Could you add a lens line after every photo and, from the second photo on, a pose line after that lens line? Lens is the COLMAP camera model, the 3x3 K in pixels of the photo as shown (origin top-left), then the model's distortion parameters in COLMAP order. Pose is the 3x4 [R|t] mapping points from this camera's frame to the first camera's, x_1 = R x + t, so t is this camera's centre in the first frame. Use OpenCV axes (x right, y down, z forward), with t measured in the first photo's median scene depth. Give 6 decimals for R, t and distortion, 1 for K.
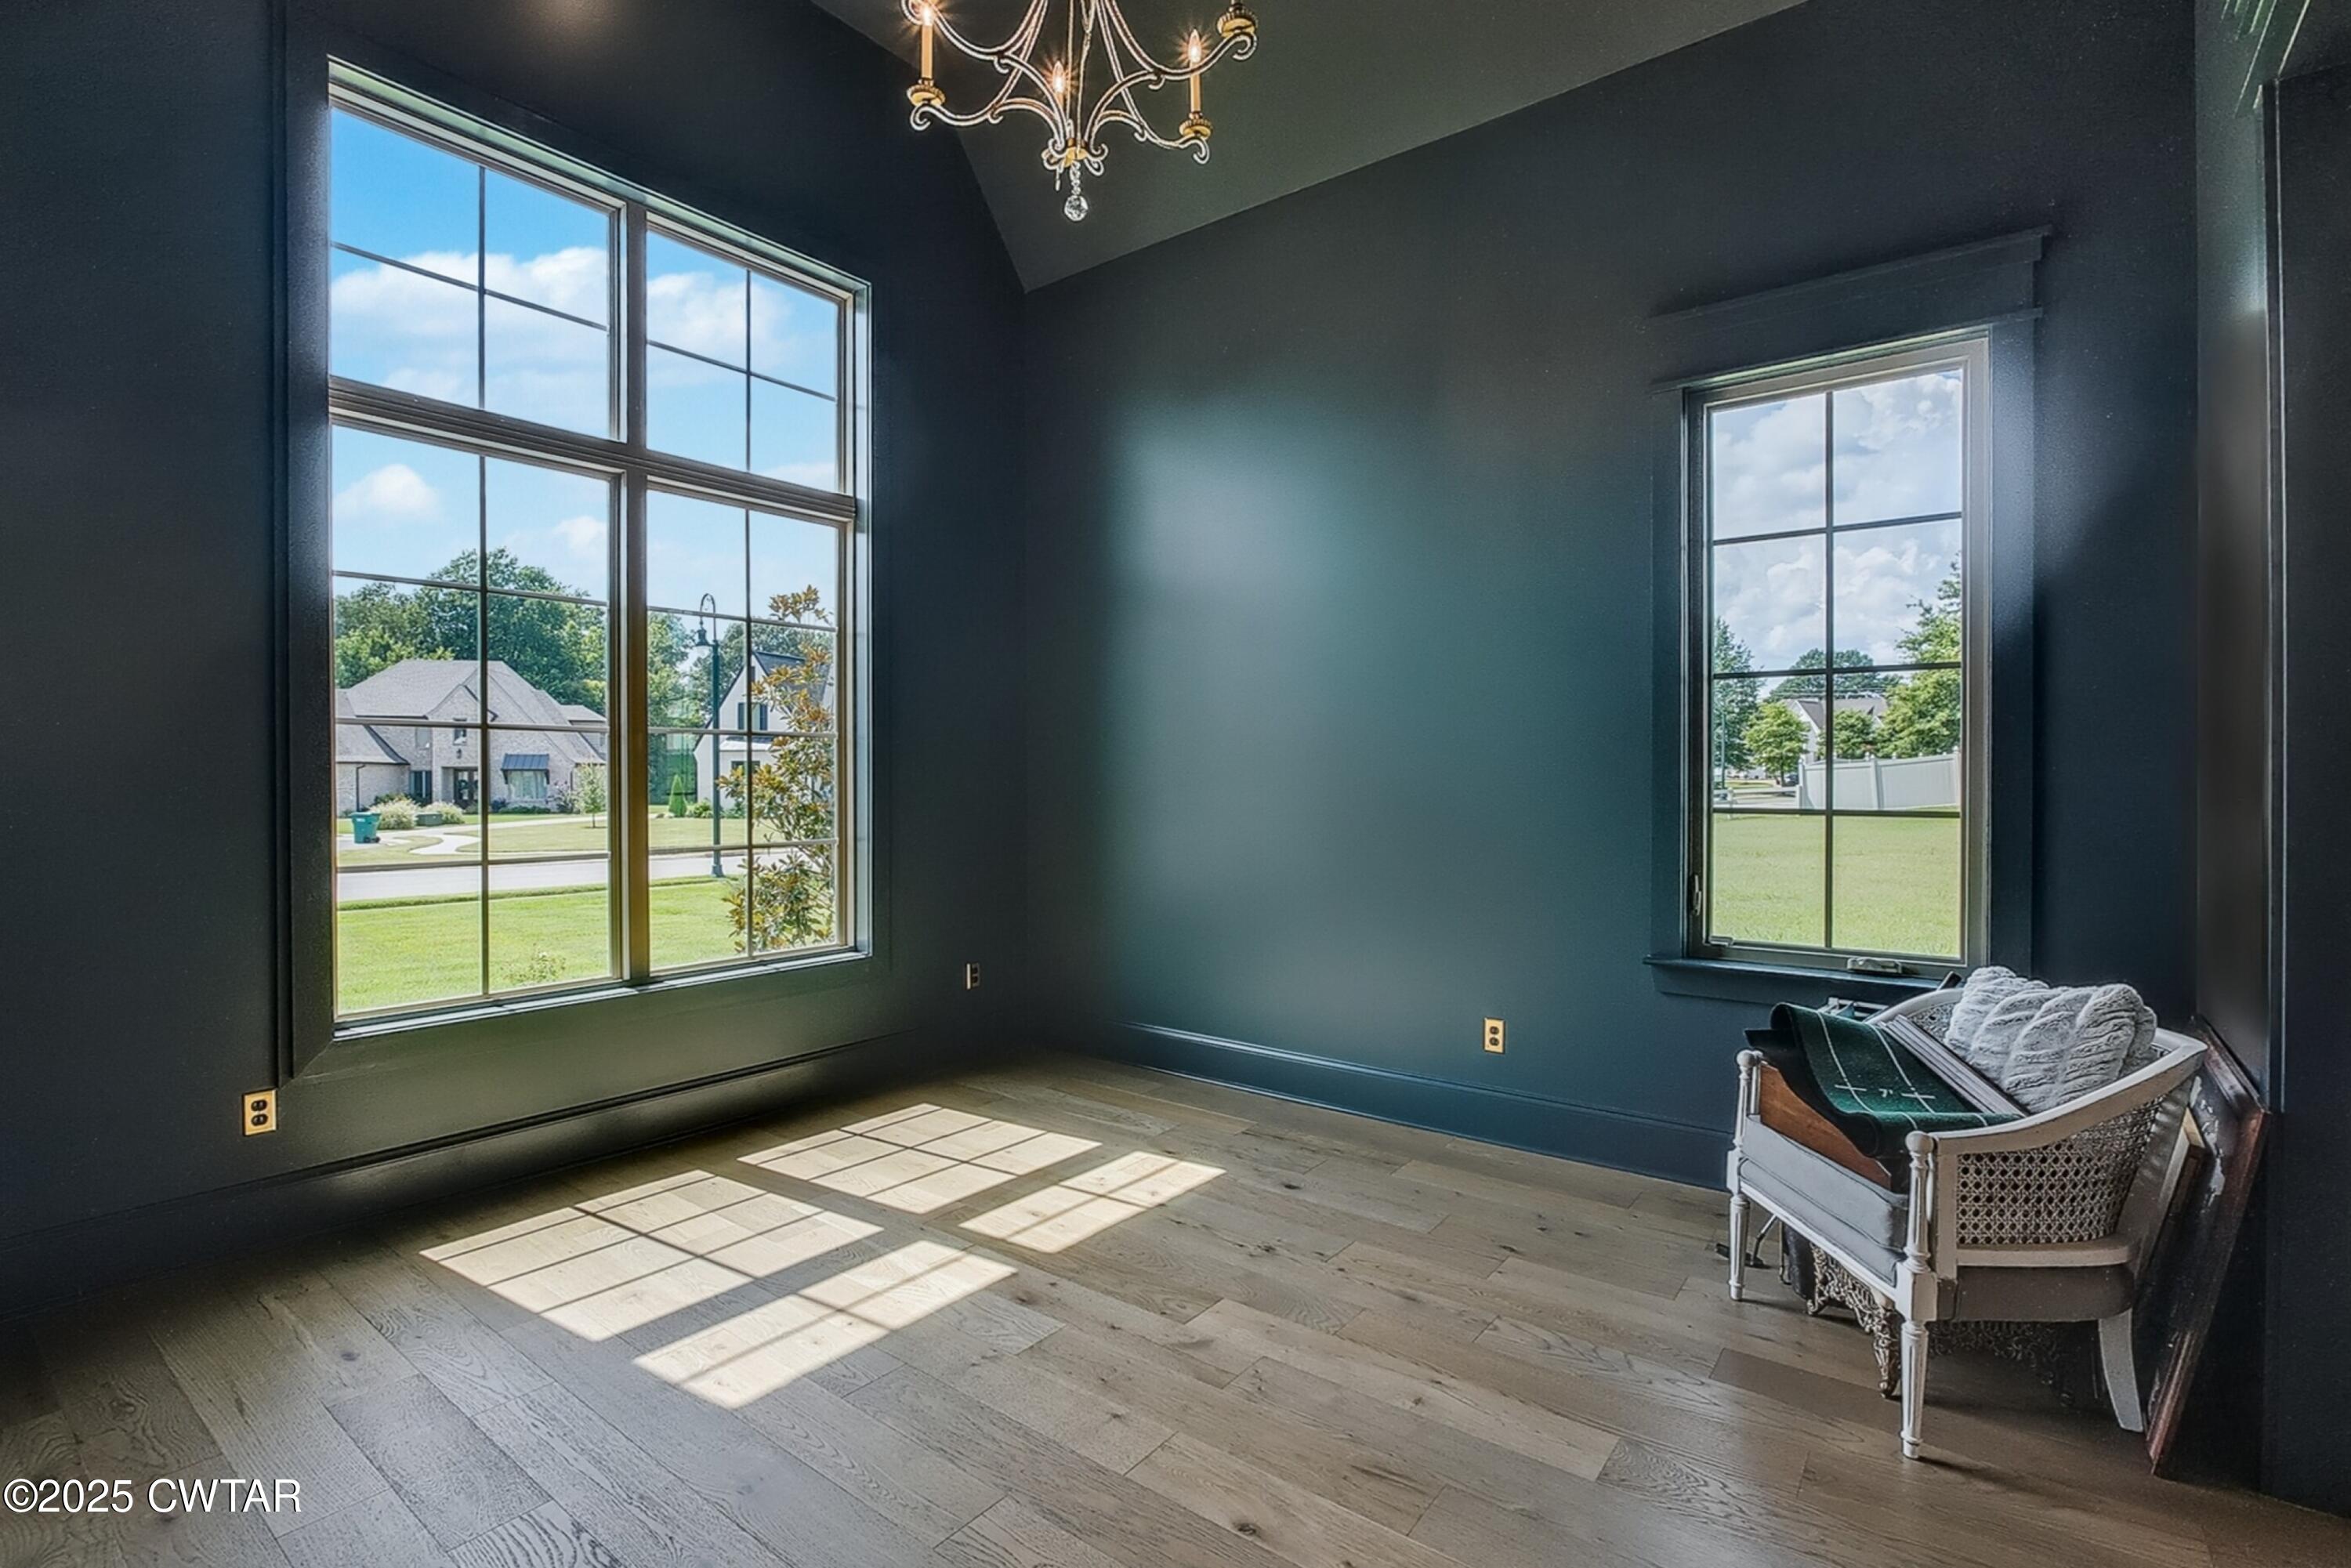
lens RADIAL K [[1089.1, 0, 1175.5], [0, 1089.1, 784.0], [0, 0, 1]] dist [-0.022907, 0.000426]
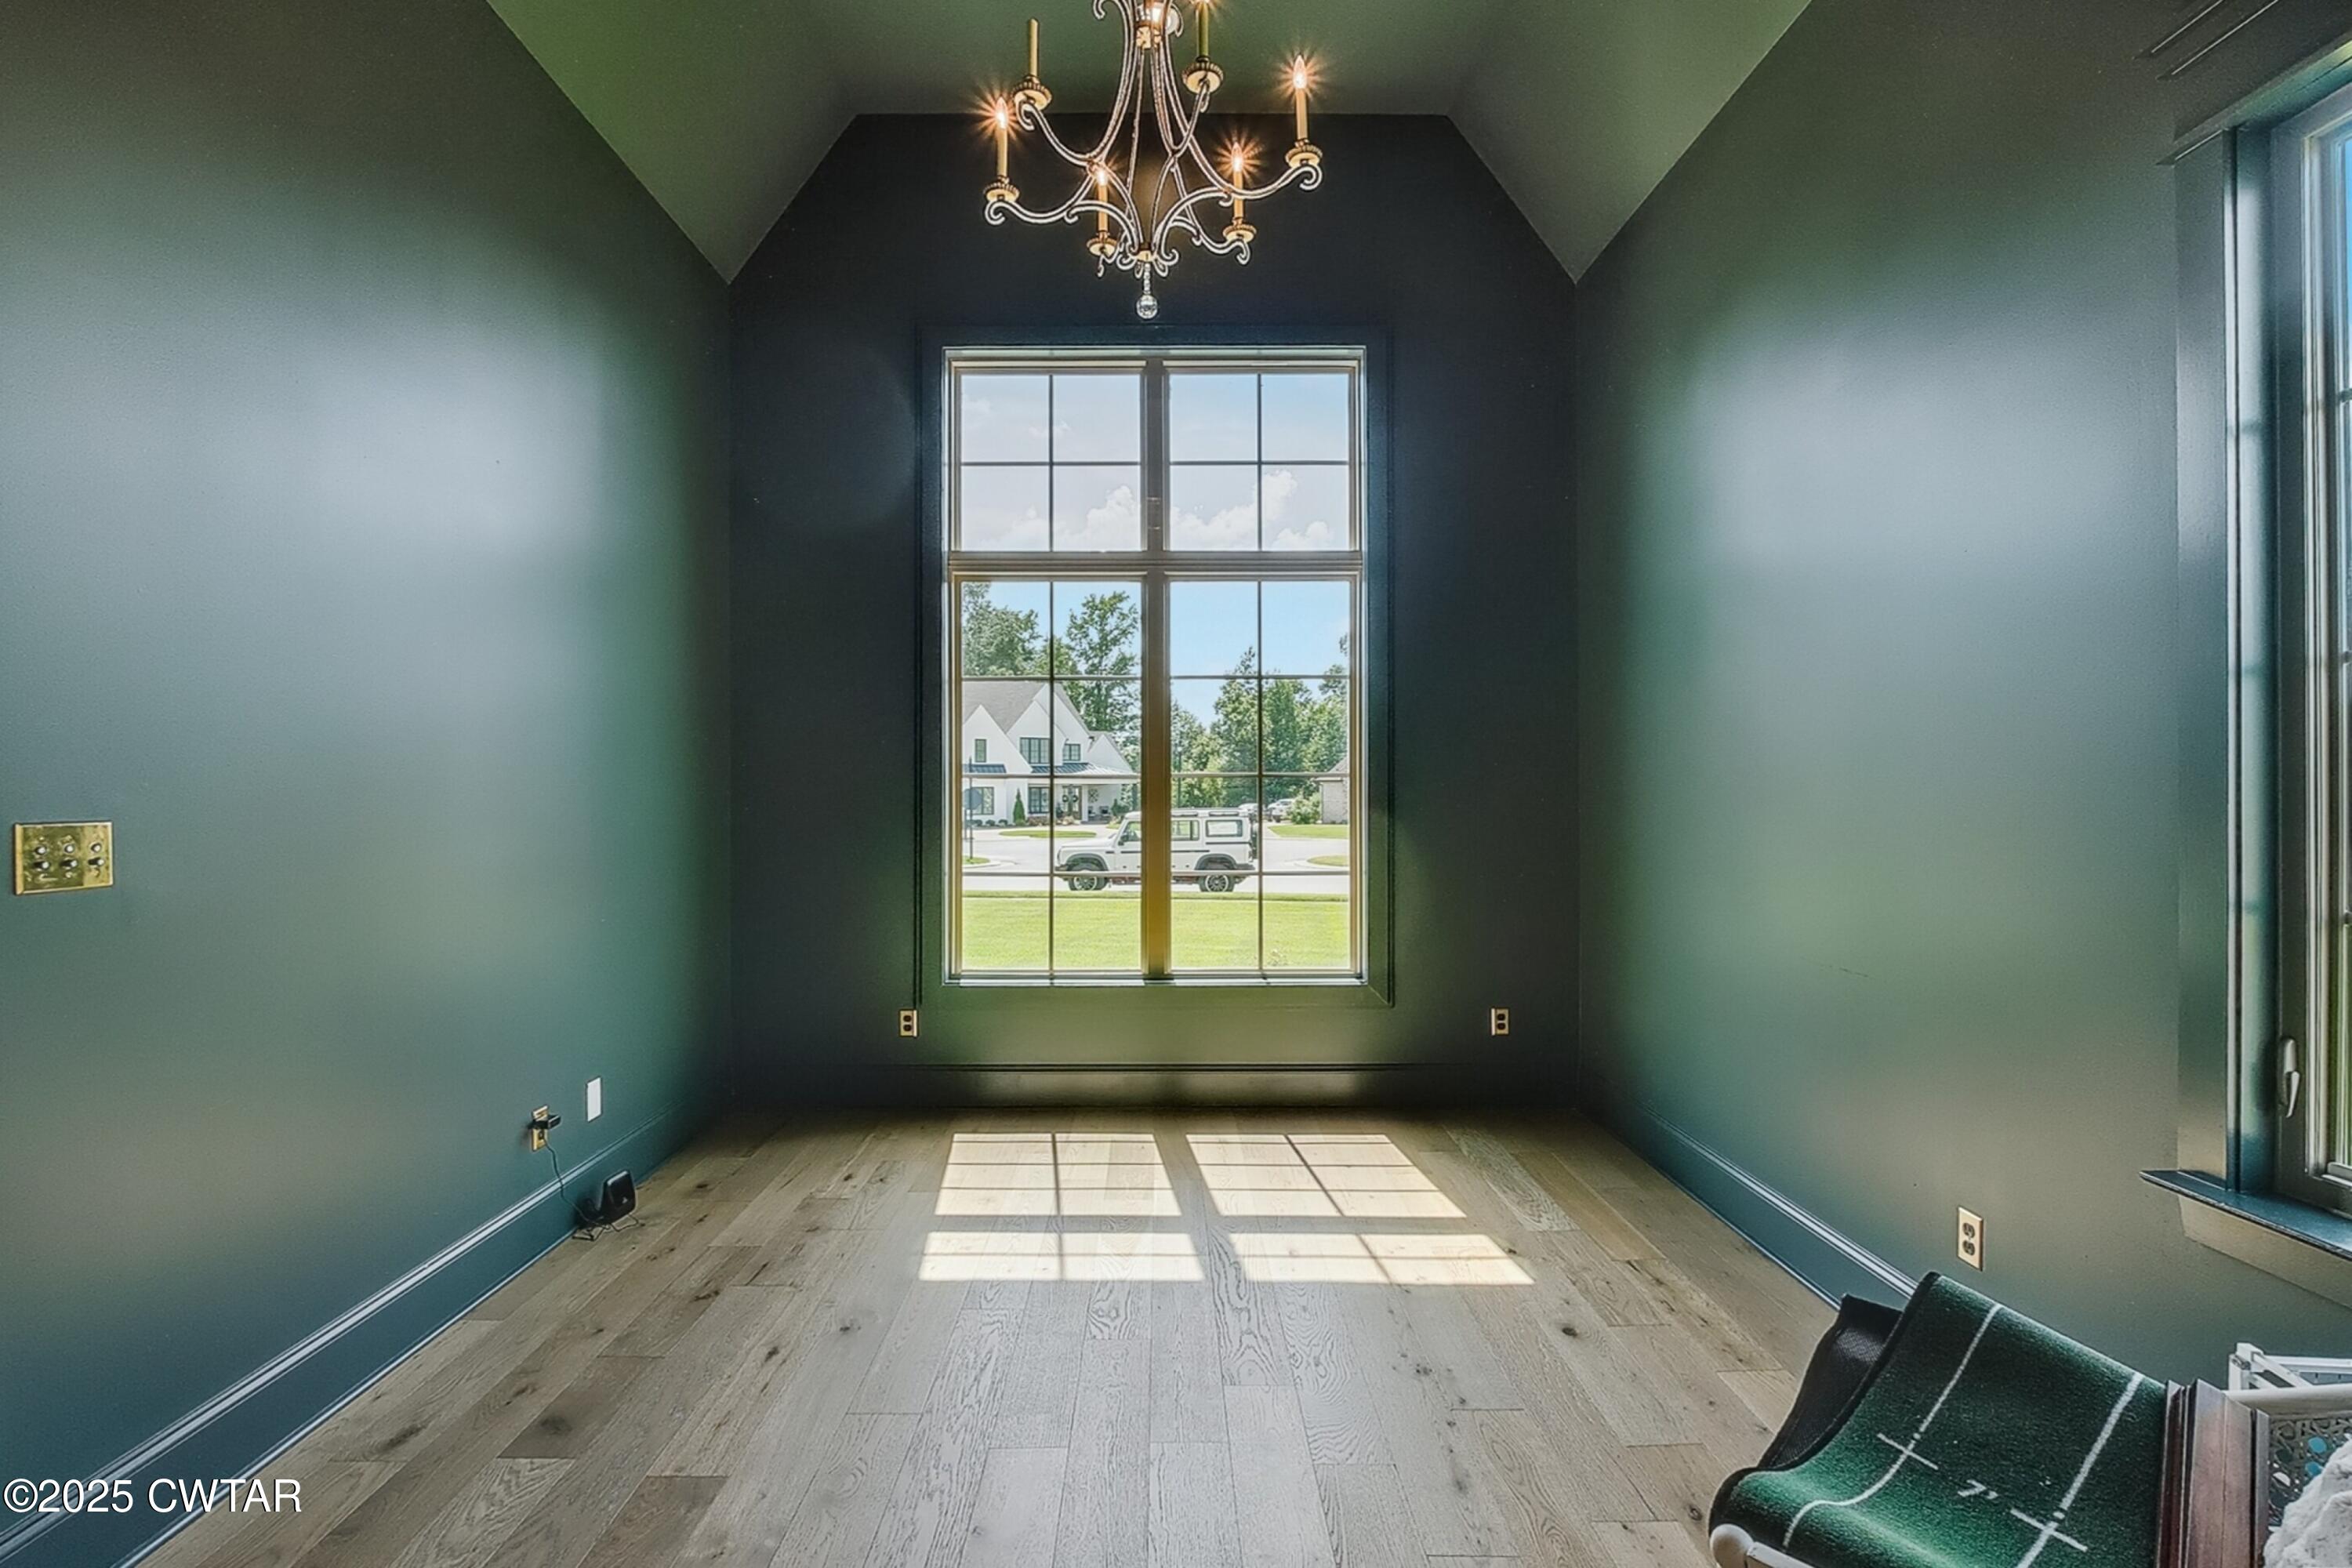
lens RADIAL K [[1141.8, 0, 1176.0], [0, 1141.8, 784.0], [0, 0, 1]] dist [-0.026716, 0.000254]
pose [[0.603797, 0.002463, -0.797134, 0.623309], [-0.004361, 0.999990, -0.000214, -0.044514], [0.797126, 0.003605, 0.603802, 0.236033]]
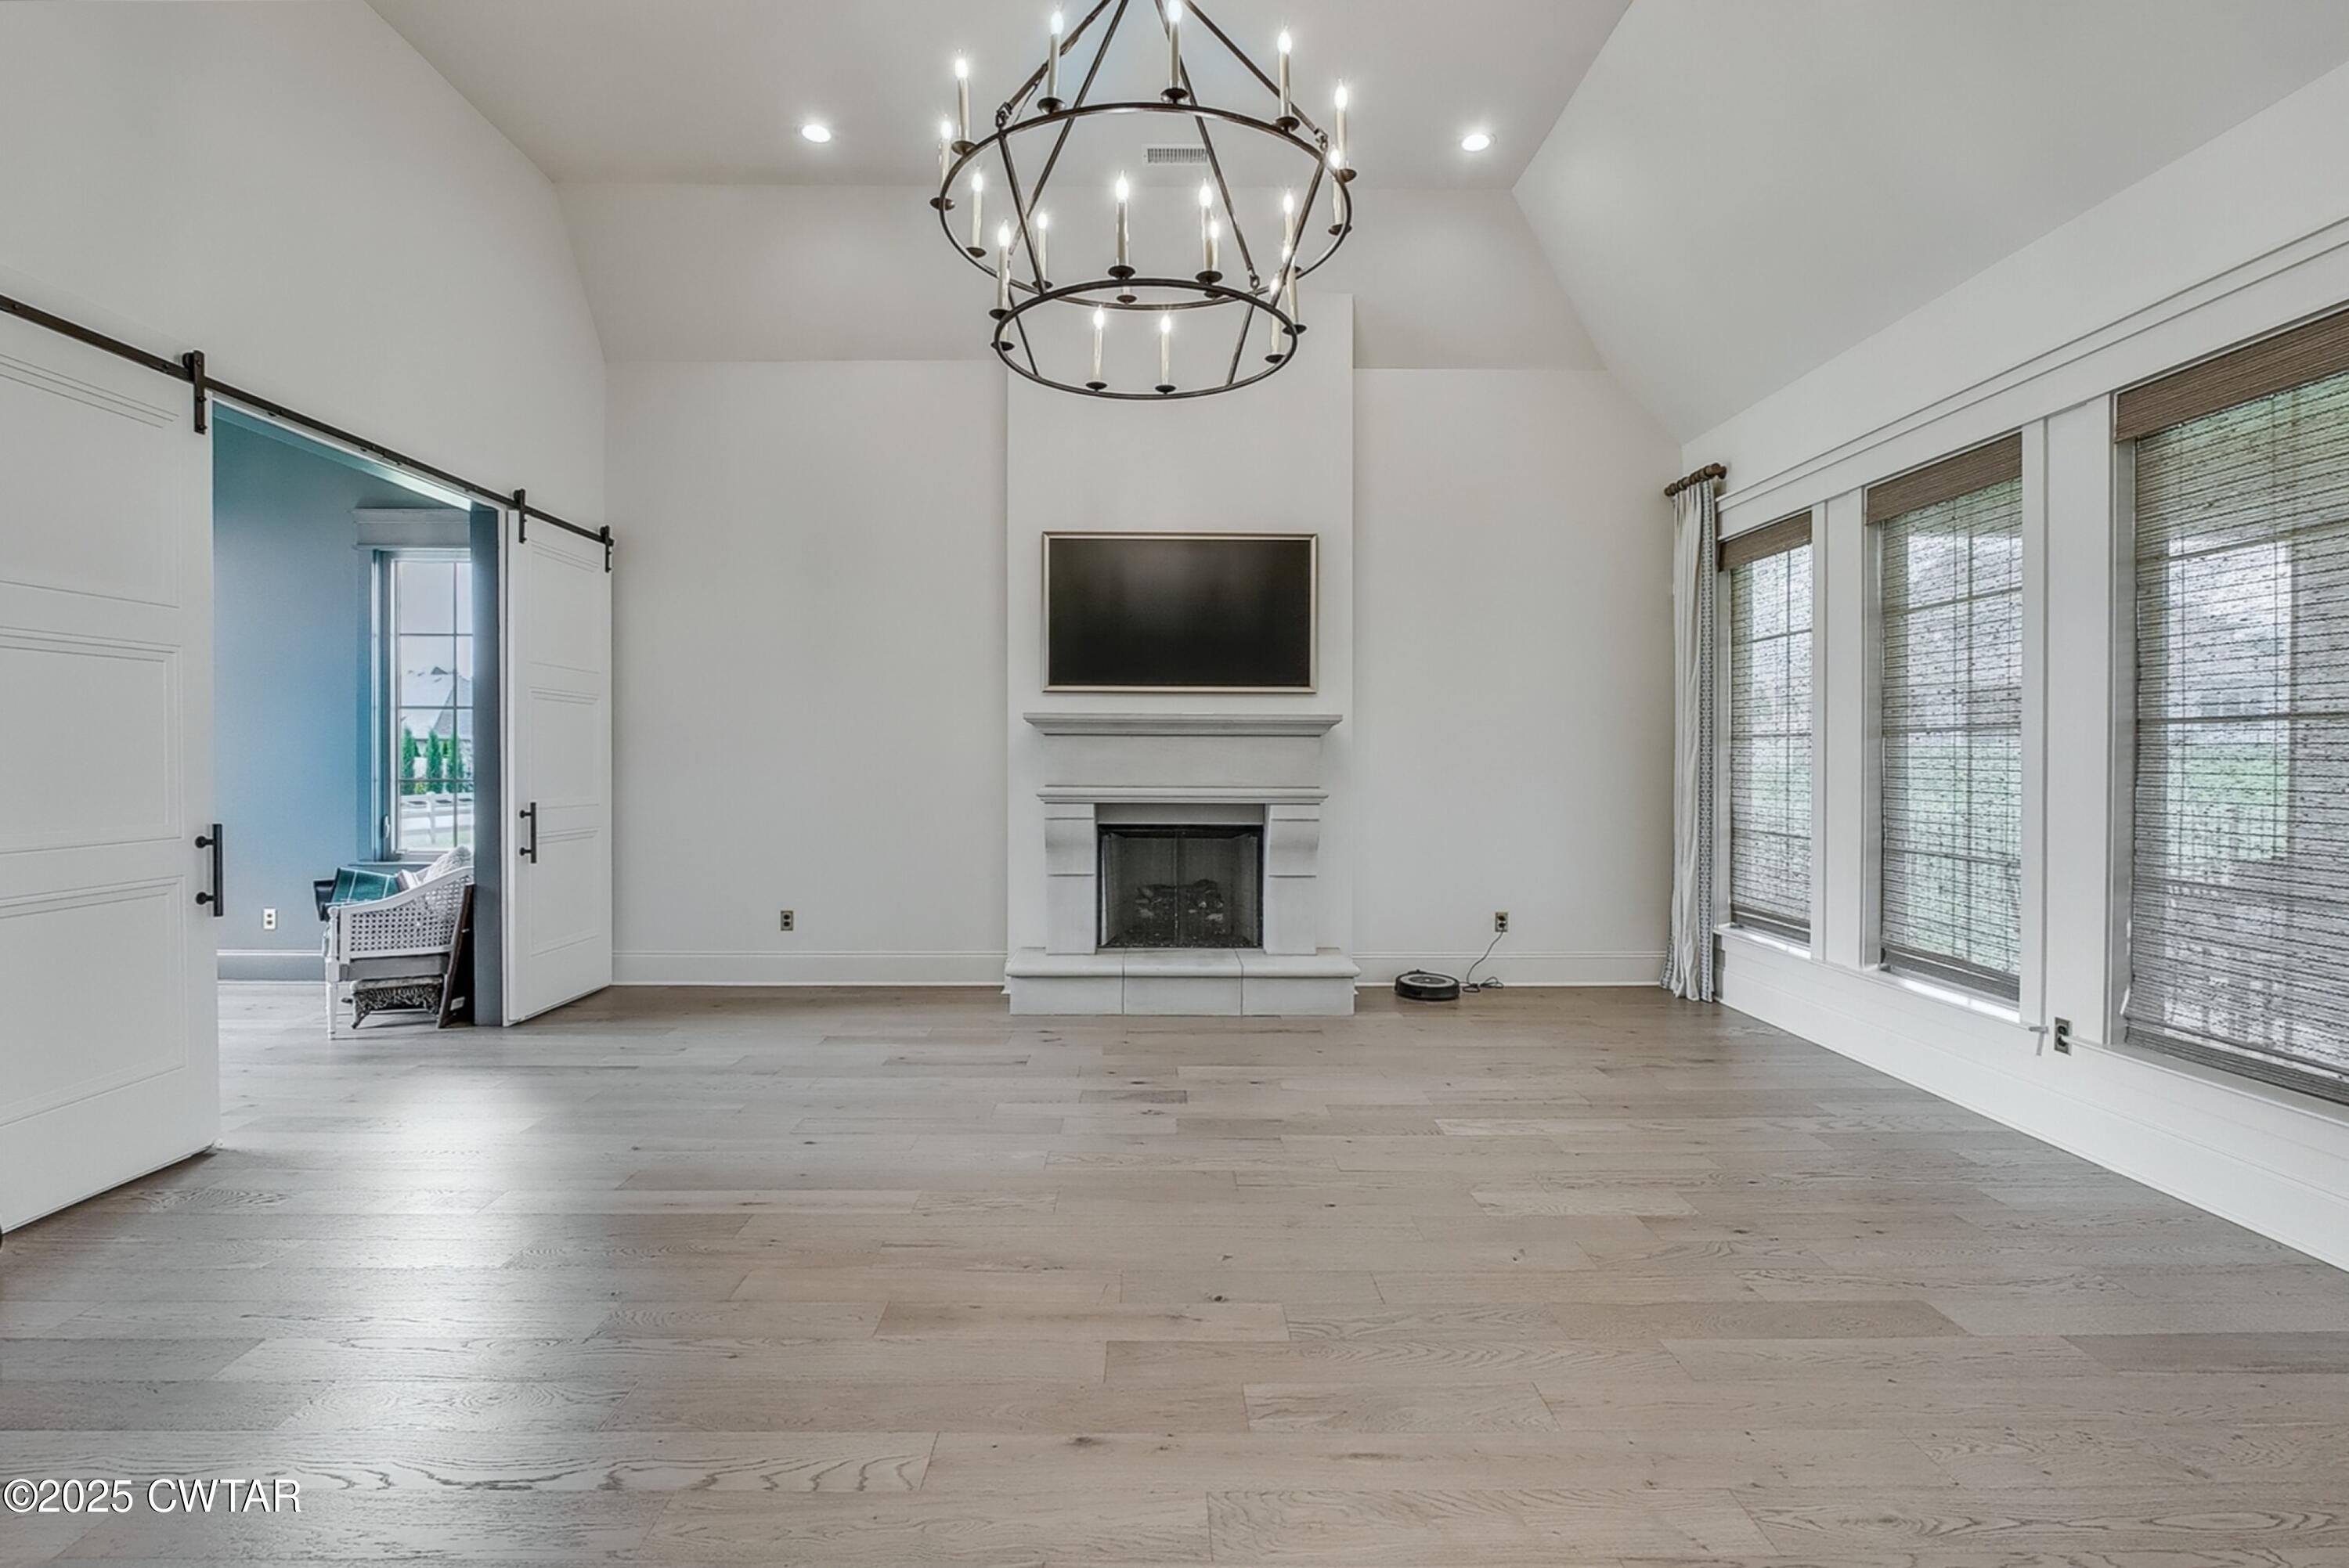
lens RADIAL K [[1088.1, 0, 1174.5], [0, 1088.1, 784.0], [0, 0, 1]] dist [-0.022907, 0.000426]
pose [[0.776683, -0.009053, 0.629827, 0.388314], [-0.001923, 0.999858, 0.016743, -0.003755], [-0.629889, -0.014215, 0.776555, -1.300539]]
